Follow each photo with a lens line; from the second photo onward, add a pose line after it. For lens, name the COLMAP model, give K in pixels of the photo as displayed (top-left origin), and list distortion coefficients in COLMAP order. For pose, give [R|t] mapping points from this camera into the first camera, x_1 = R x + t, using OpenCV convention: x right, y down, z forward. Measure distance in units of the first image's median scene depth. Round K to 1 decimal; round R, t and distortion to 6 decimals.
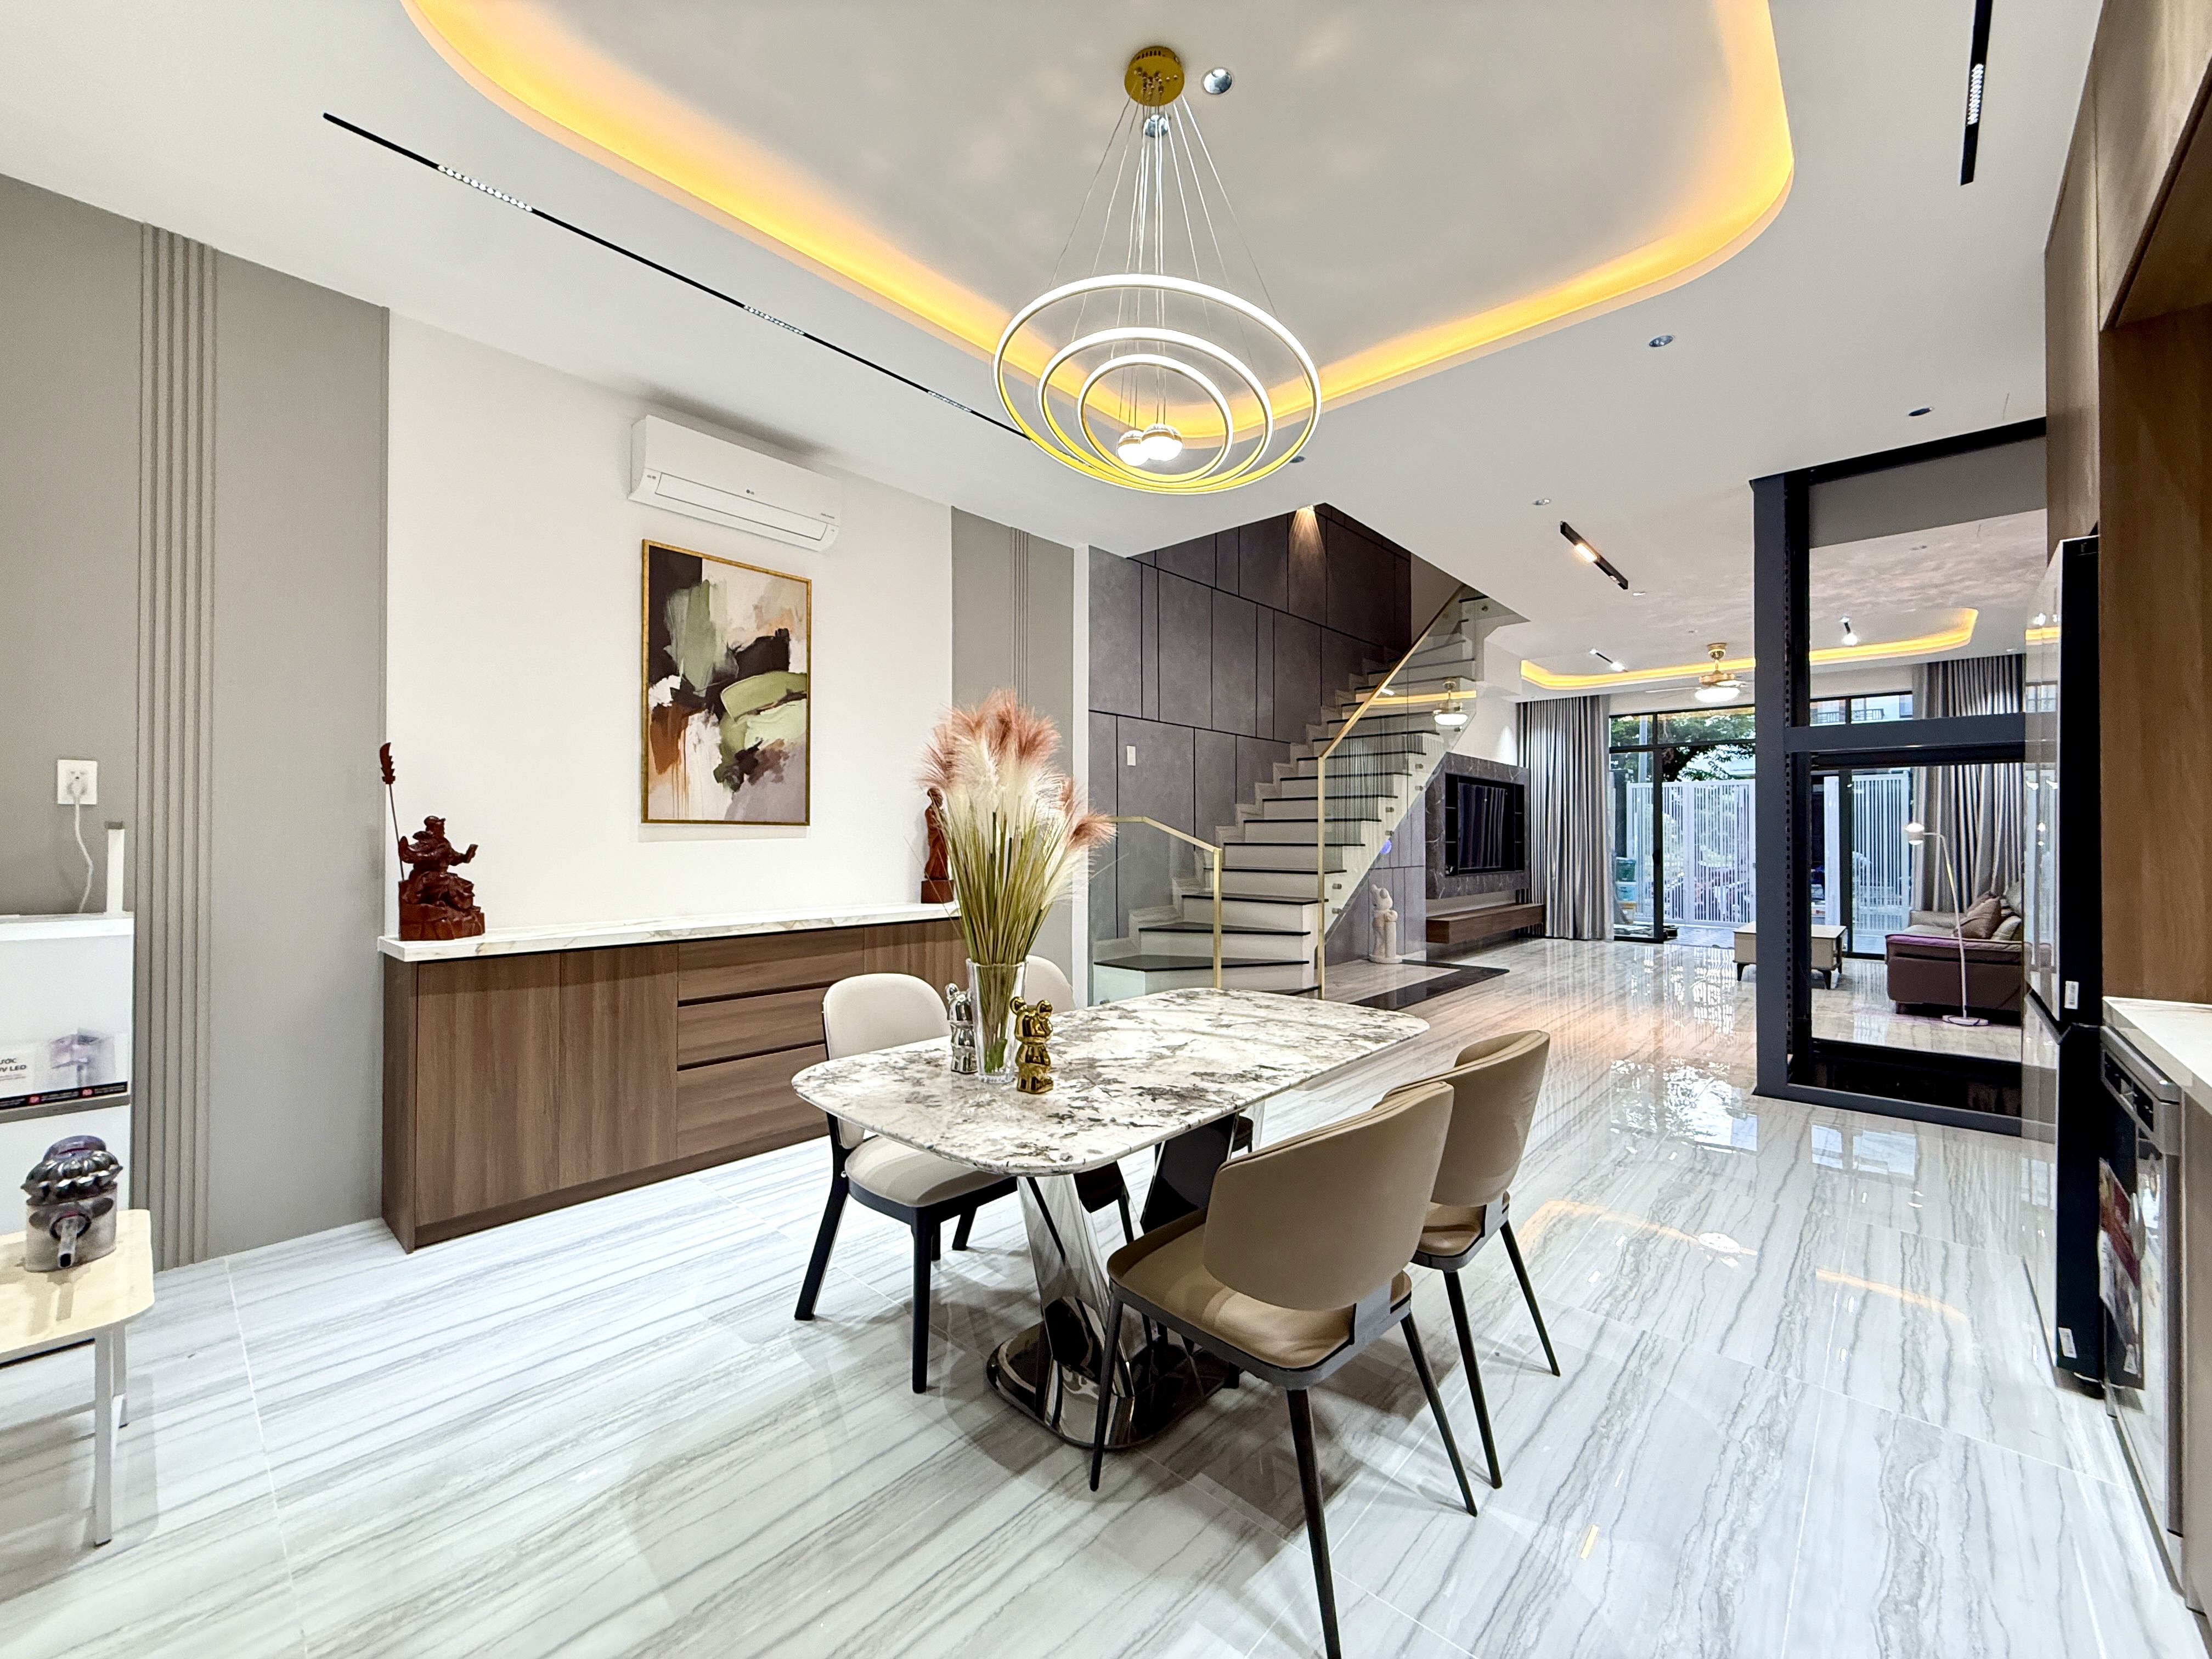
lens RADIAL K [[879.3, 0, 1101.3], [0, 879.3, 830.3], [0, 0, 1]] dist [0.001082, -0.000258]
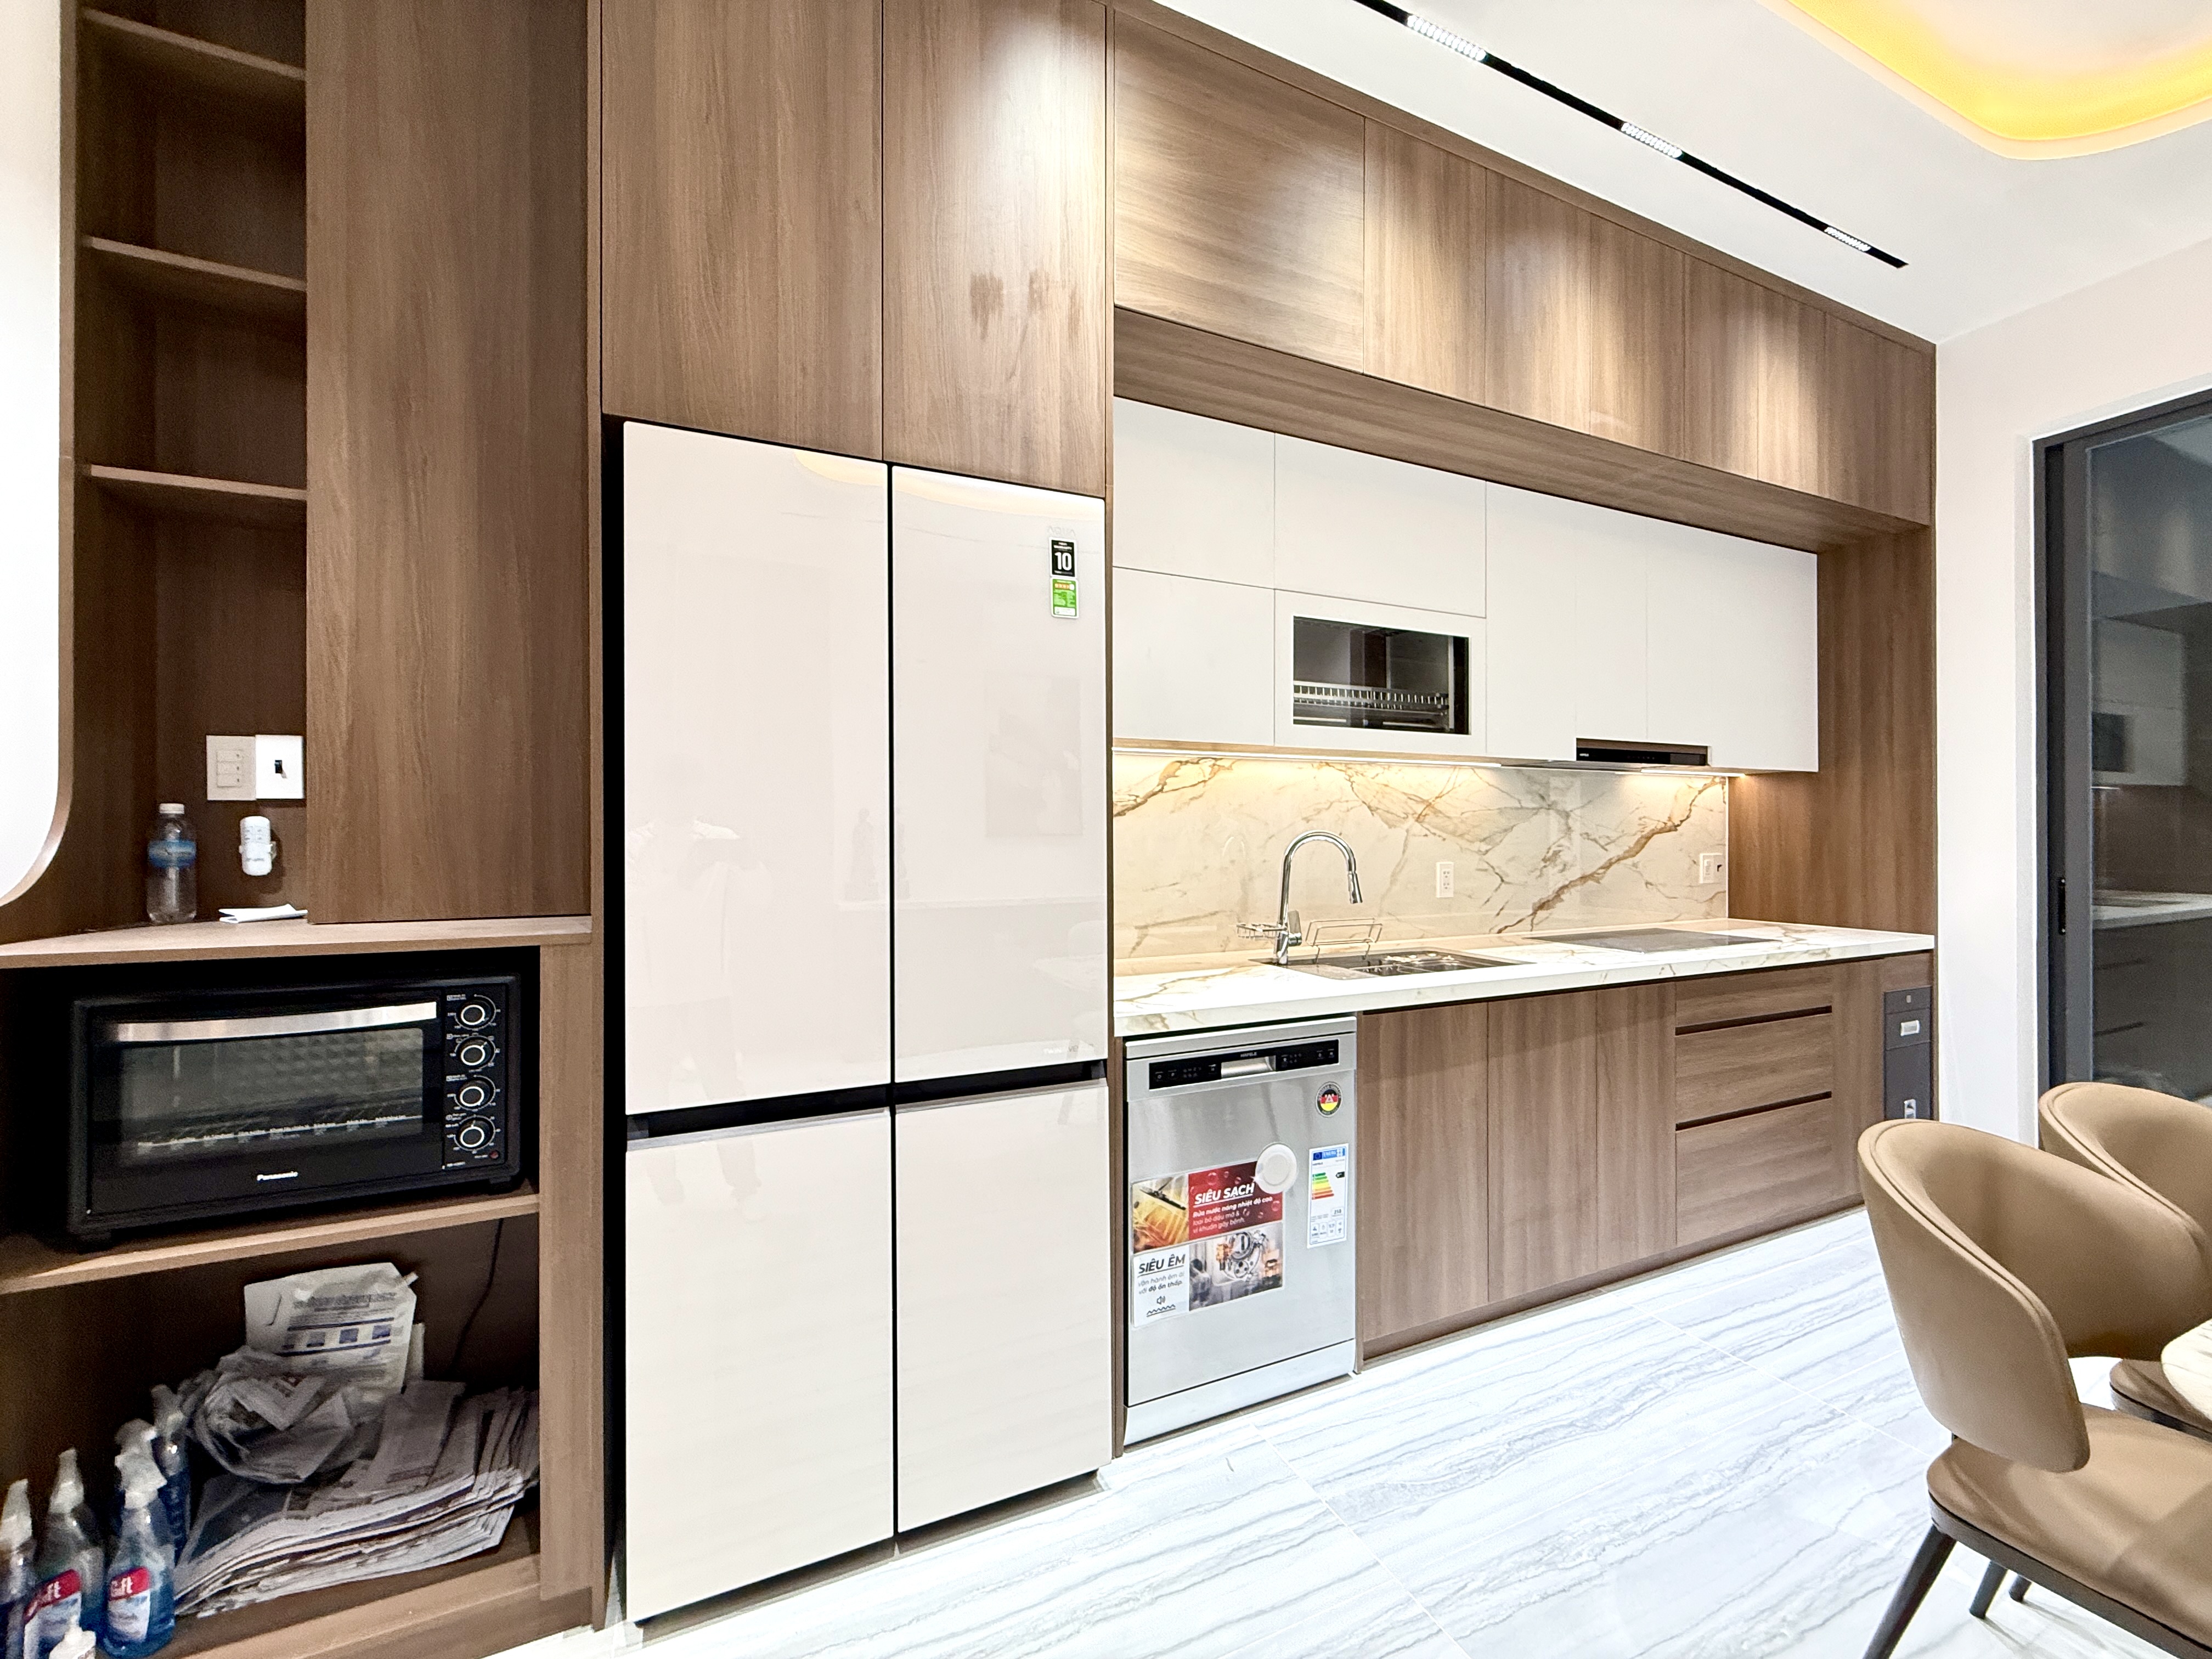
lens RADIAL K [[879.3, 0, 1099.7], [0, 879.3, 831.8], [0, 0, 1]] dist [0.001082, -0.000258]
pose [[-0.919217, 0.002293, 0.393745, 0.423884], [-0.000749, 0.999971, -0.007574, 0.000971], [-0.393751, -0.007257, -0.919188, 1.006377]]
